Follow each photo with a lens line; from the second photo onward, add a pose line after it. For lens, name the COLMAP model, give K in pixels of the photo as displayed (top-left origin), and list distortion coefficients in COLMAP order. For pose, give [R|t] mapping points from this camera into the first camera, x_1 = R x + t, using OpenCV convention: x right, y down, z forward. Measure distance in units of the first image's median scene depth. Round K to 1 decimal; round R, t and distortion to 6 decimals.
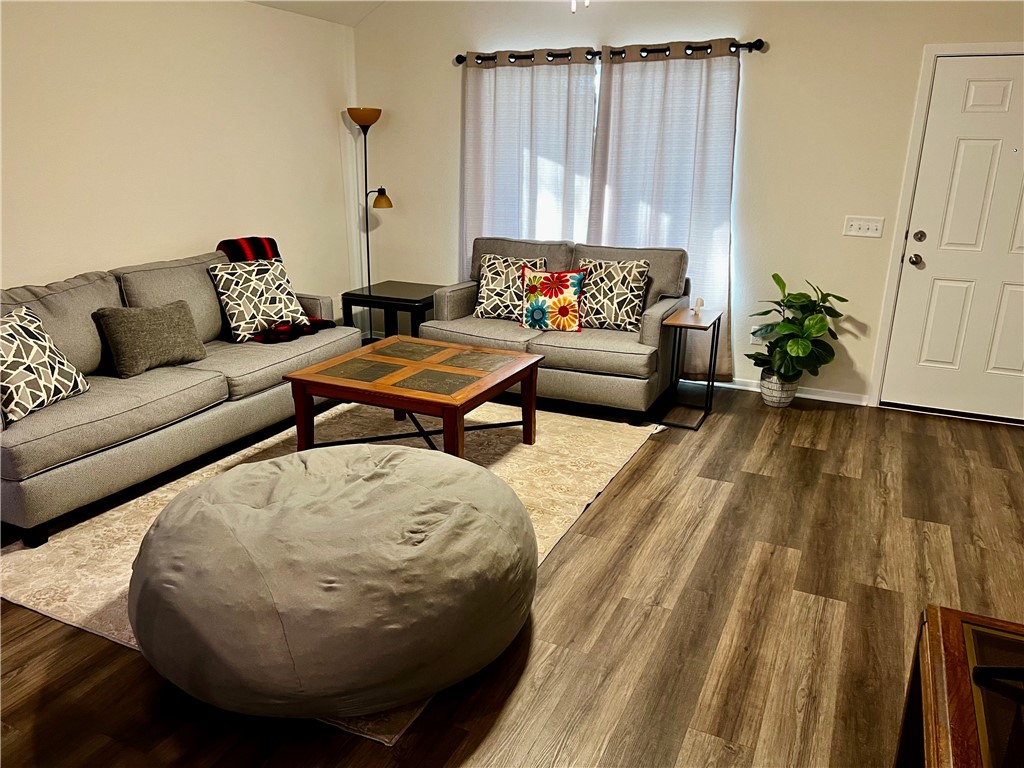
lens RADIAL K [[768.8, 0, 519.5], [0, 768.8, 390.4], [0, 0, 1]] dist [0.048481, -0.046586]
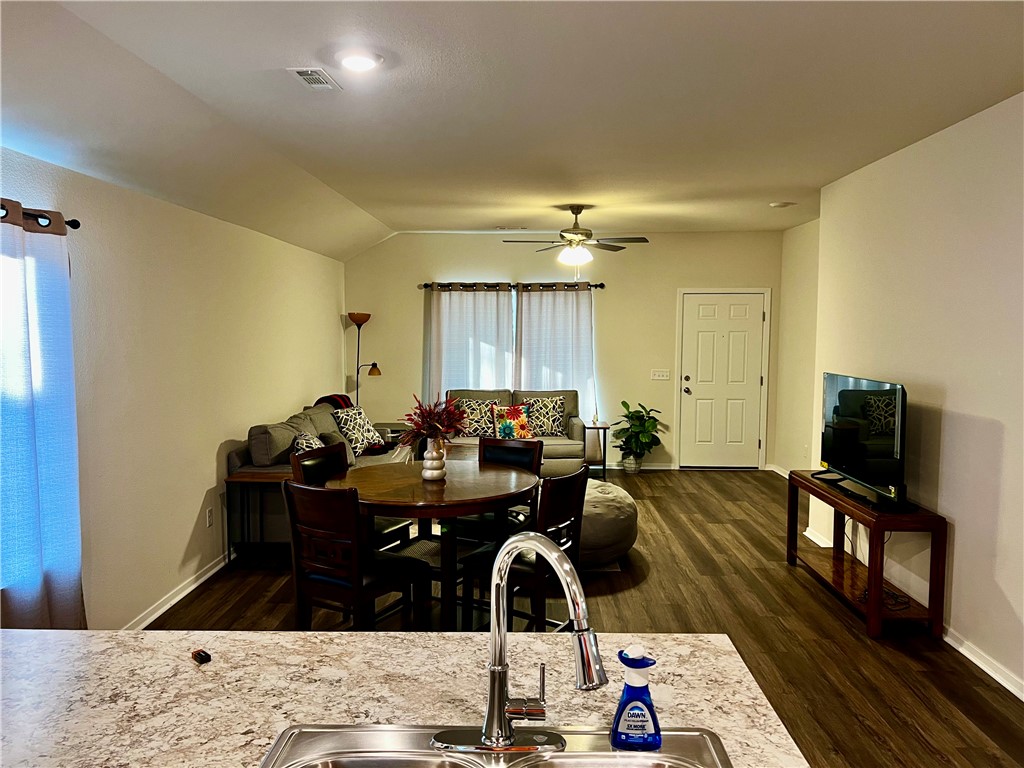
lens RADIAL K [[768.8, 0, 508.3], [0, 768.8, 383.5], [0, 0, 1]] dist [0.048481, -0.046586]
pose [[0.917944, -0.038514, 0.394836, -0.638226], [0.125874, 0.972124, -0.197817, 0.136276], [-0.376210, 0.231284, 0.897203, -0.550717]]
